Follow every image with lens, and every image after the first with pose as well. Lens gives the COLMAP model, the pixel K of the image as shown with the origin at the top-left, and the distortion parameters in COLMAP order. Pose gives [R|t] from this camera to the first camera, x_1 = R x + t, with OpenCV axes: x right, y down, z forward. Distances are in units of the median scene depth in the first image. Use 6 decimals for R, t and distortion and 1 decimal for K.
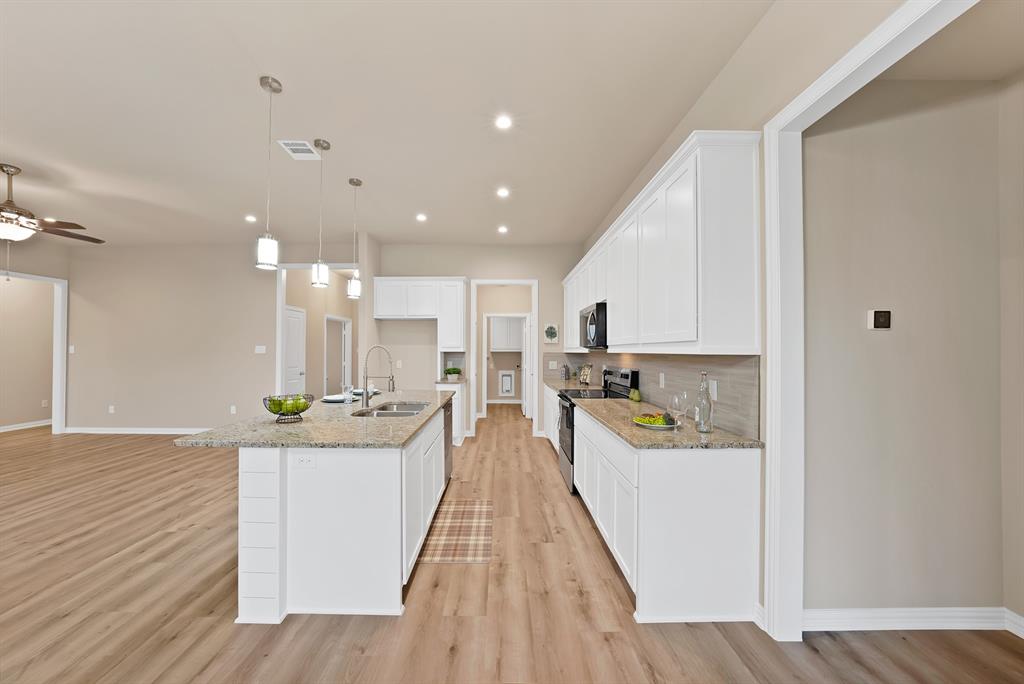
lens RADIAL K [[369.4, 0, 495.8], [0, 369.4, 346.4], [0, 0, 1]] dist [-0.031368, 0.008534]
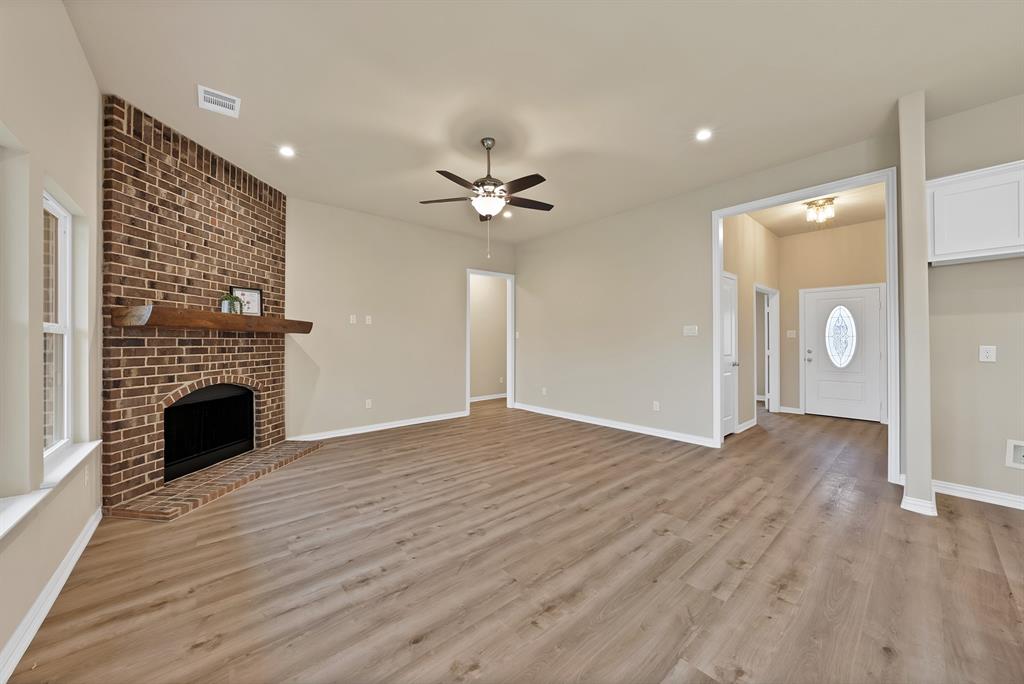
lens RADIAL K [[364.3, 0, 507.9], [0, 364.3, 340.1], [0, 0, 1]] dist [-0.029948, 0.005539]
pose [[0.655049, -0.006542, -0.755558, -0.562799], [0.012613, 0.999918, 0.002277, 0.037485], [0.755481, -0.011022, 0.655078, 0.378665]]
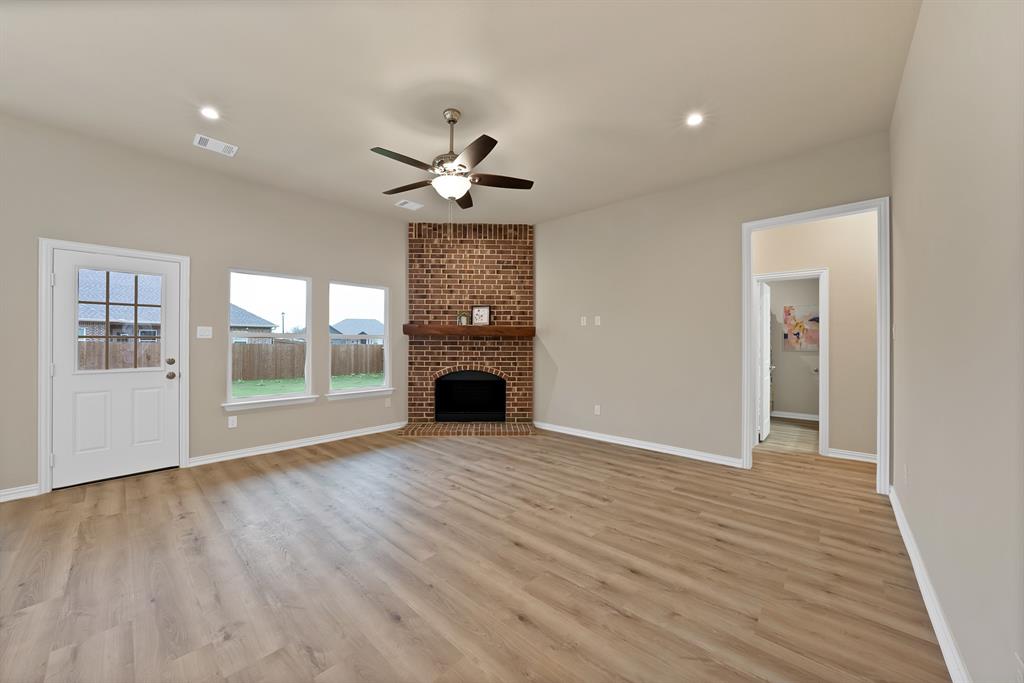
lens RADIAL K [[364.3, 0, 507.9], [0, 364.3, 339.6], [0, 0, 1]] dist [-0.029948, 0.005539]
pose [[-0.668430, -0.012215, -0.743675, -0.791232], [0.002249, 0.999827, -0.018443, 0.049075], [0.743772, -0.014001, -0.668287, 1.611742]]
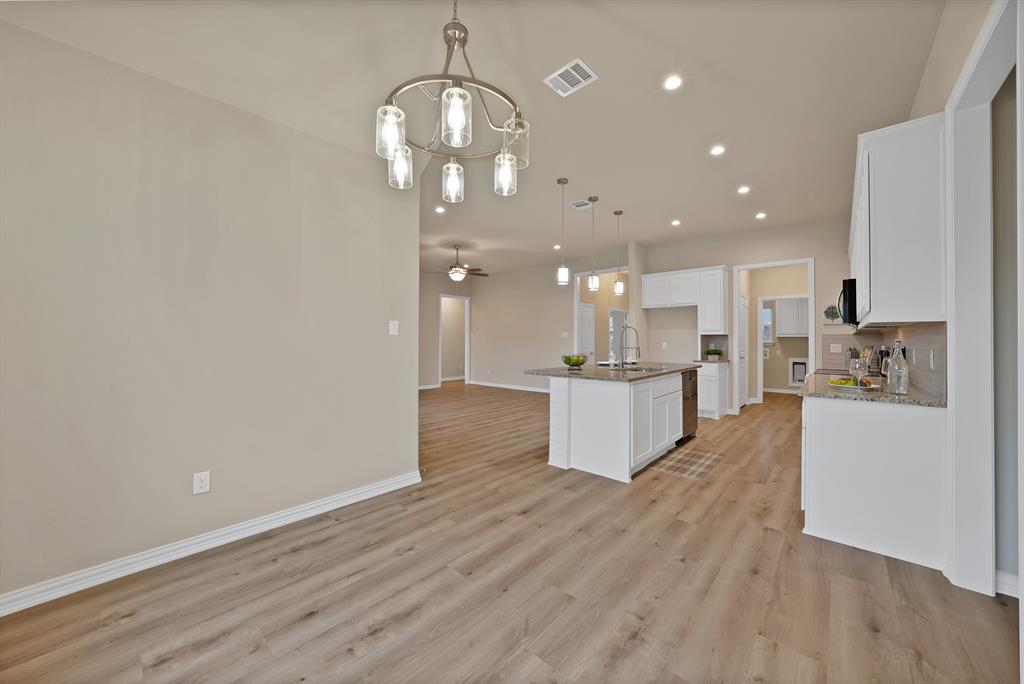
lens RADIAL K [[364.3, 0, 507.9], [0, 364.3, 340.1], [0, 0, 1]] dist [-0.029948, 0.005539]
pose [[0.739550, -0.002922, -0.673095, 0.252500], [0.007475, 0.999965, 0.003873, 0.035877], [0.673060, -0.007896, 0.739546, -0.339678]]
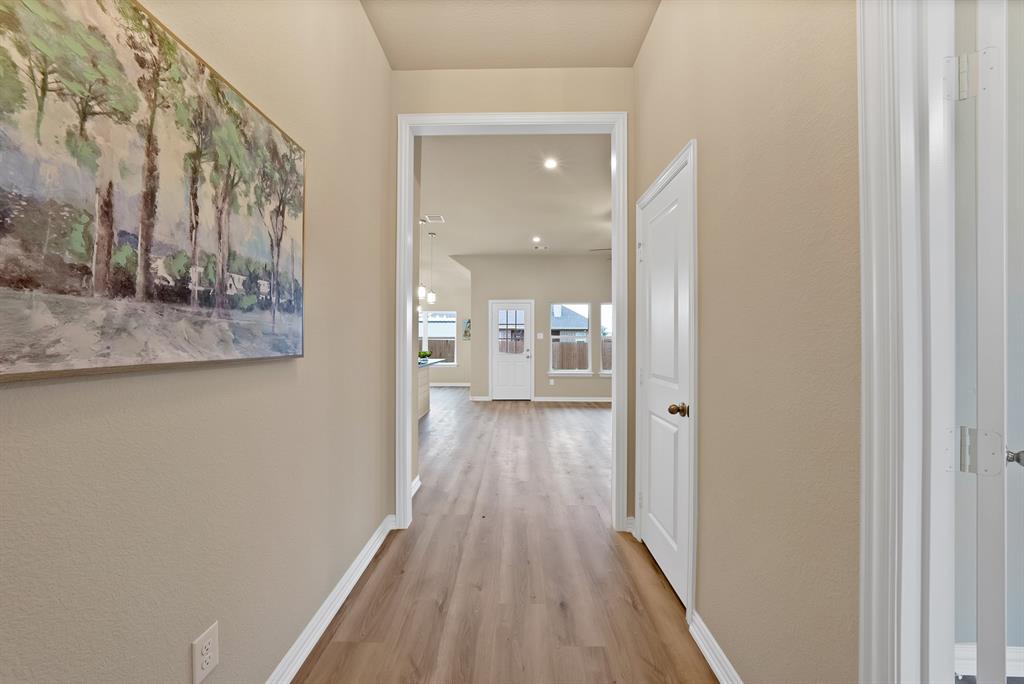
lens RADIAL K [[364.3, 0, 507.9], [0, 364.3, 340.1], [0, 0, 1]] dist [-0.029948, 0.005539]
pose [[-0.999826, -0.005202, 0.017902, -0.823226], [-0.005462, 0.999879, -0.014541, 0.062571], [-0.017824, -0.014637, -0.999734, 2.441678]]
